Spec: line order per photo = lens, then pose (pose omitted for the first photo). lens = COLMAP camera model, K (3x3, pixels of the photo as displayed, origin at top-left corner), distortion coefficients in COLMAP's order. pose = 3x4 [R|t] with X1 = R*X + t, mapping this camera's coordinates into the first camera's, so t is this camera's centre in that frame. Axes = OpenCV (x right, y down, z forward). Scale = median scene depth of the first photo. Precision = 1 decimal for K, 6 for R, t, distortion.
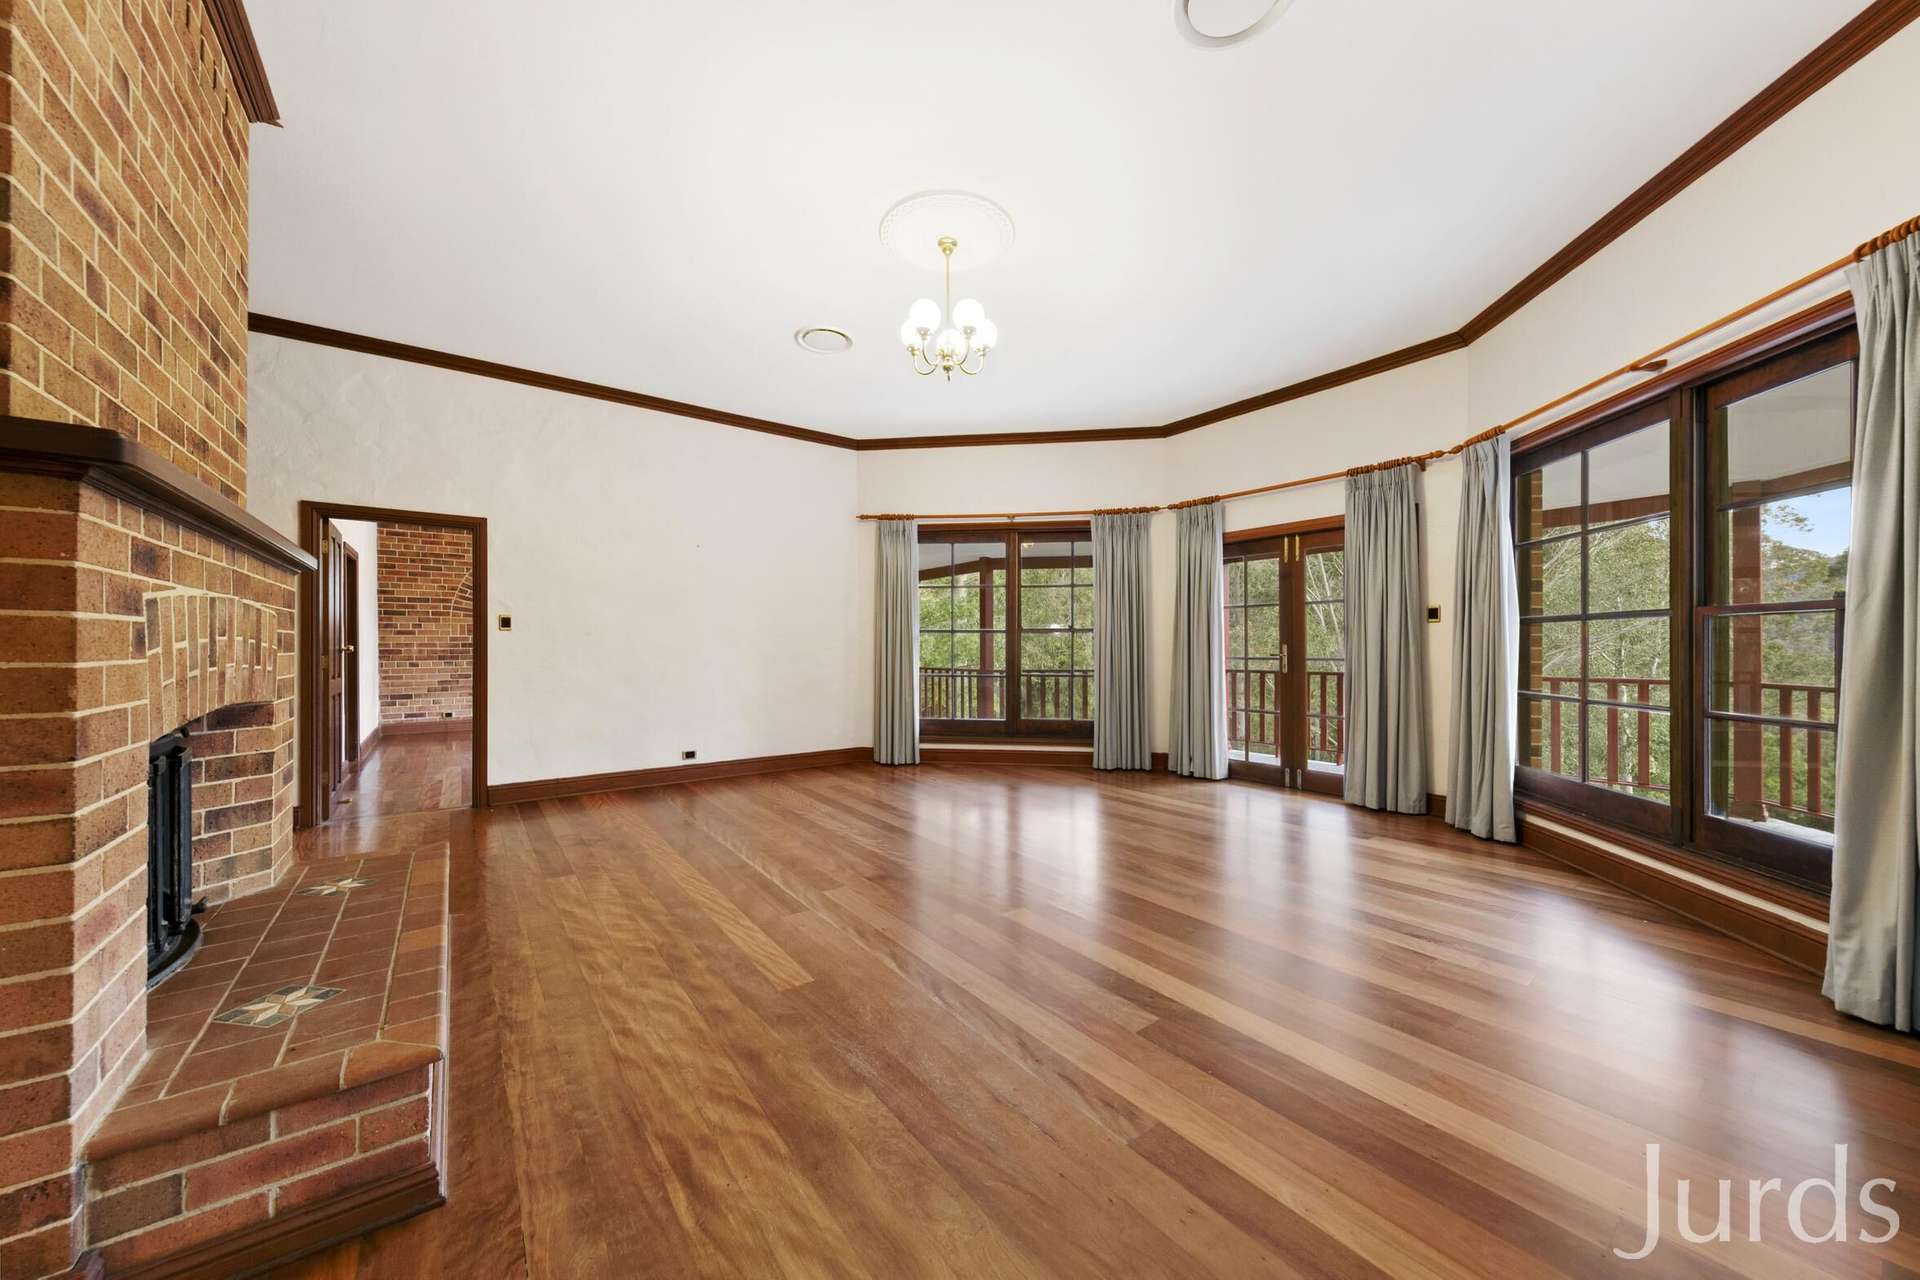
lens RADIAL K [[675.7, 0, 960.0], [0, 675.7, 640.0], [0, 0, 1]] dist [-0.000312, -0.000018]
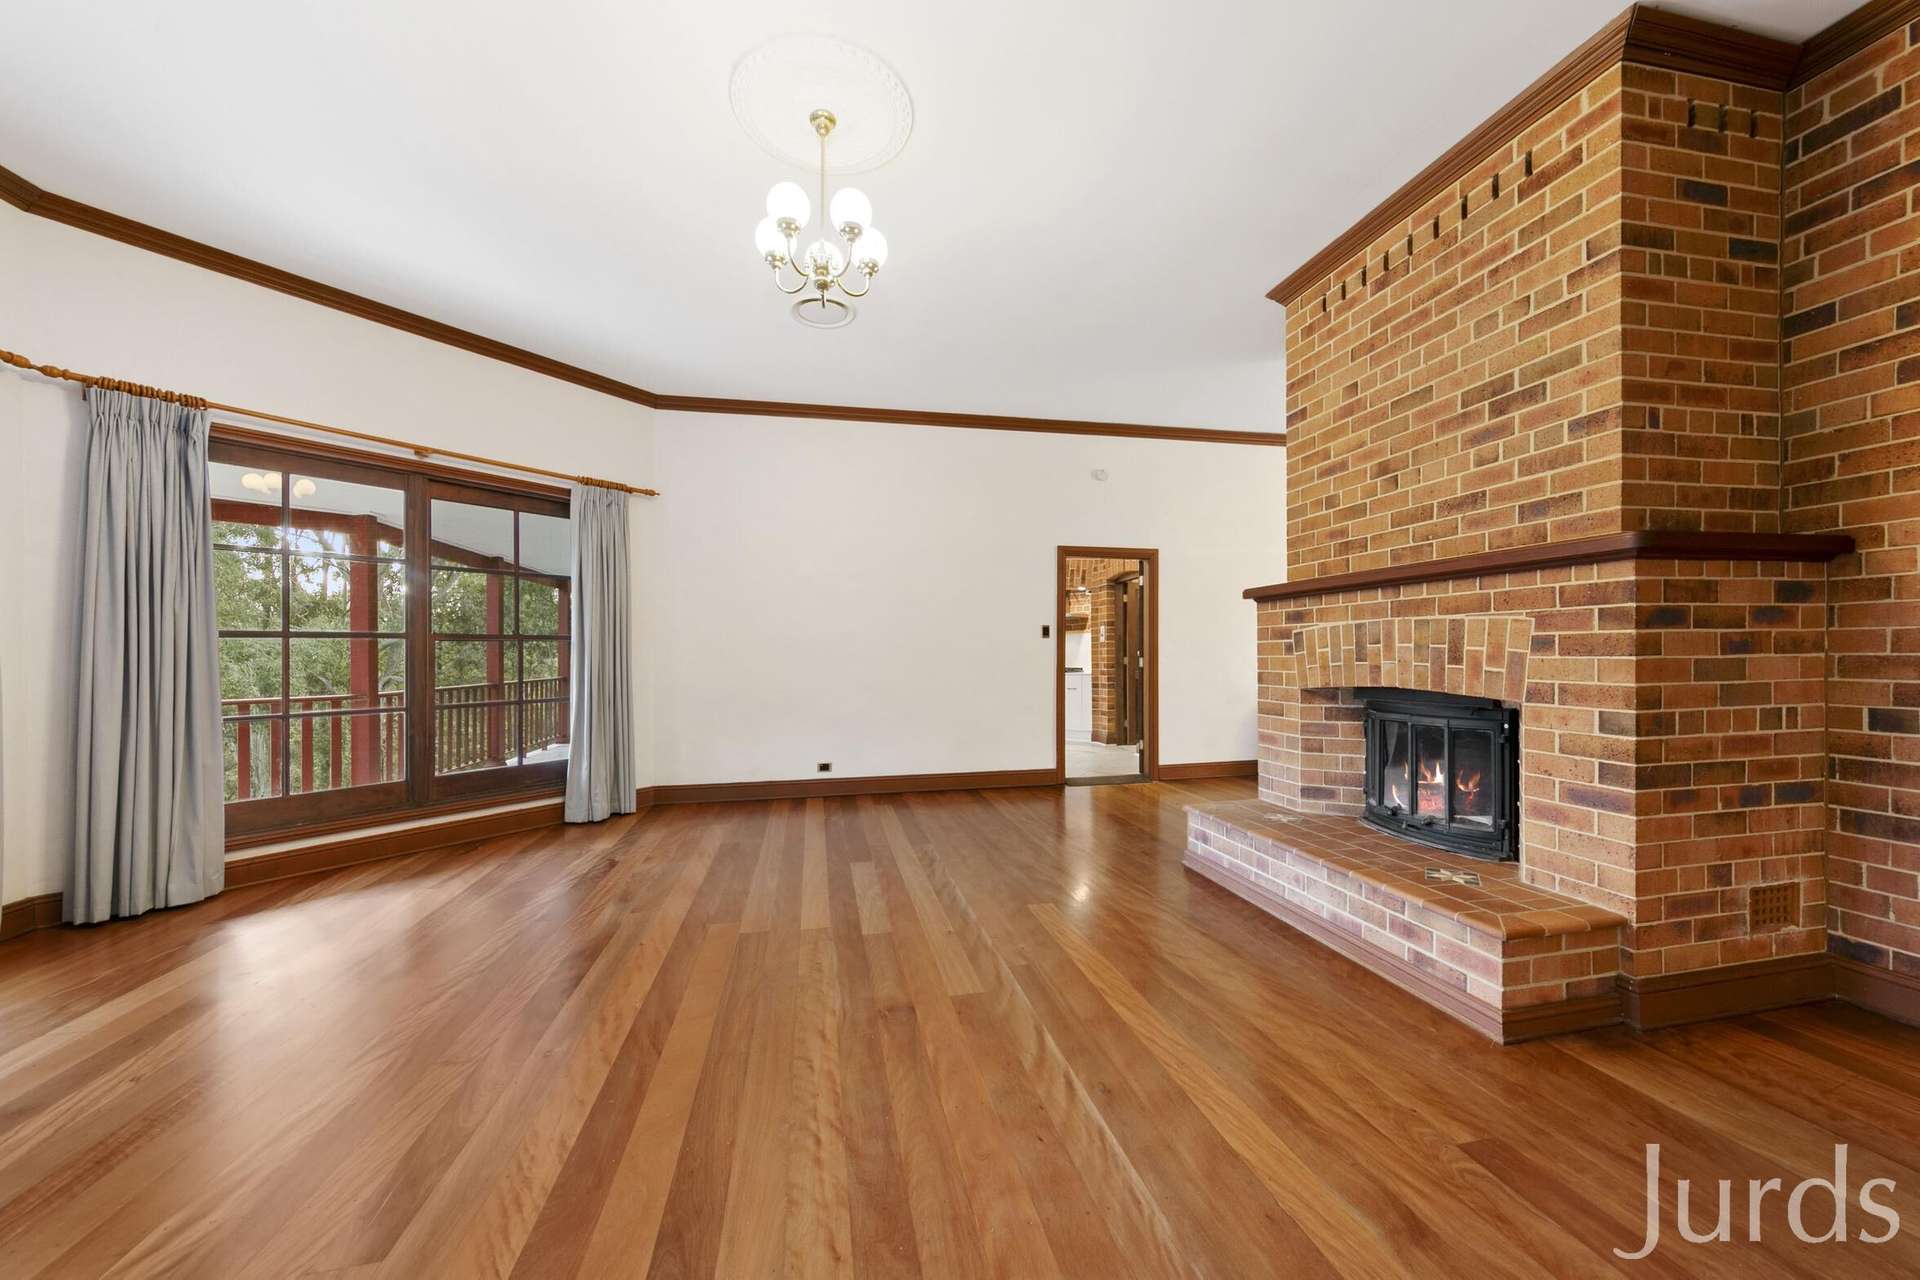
lens RADIAL K [[719.4, 0, 960.9], [0, 719.4, 671.8], [0, 0, 1]] dist [0.000007, -0.000007]
pose [[-0.902982, 0.003717, 0.429663, -0.730685], [0.004321, 0.999991, 0.000432, 0.047132], [-0.429657, 0.002247, -0.902989, 2.377201]]
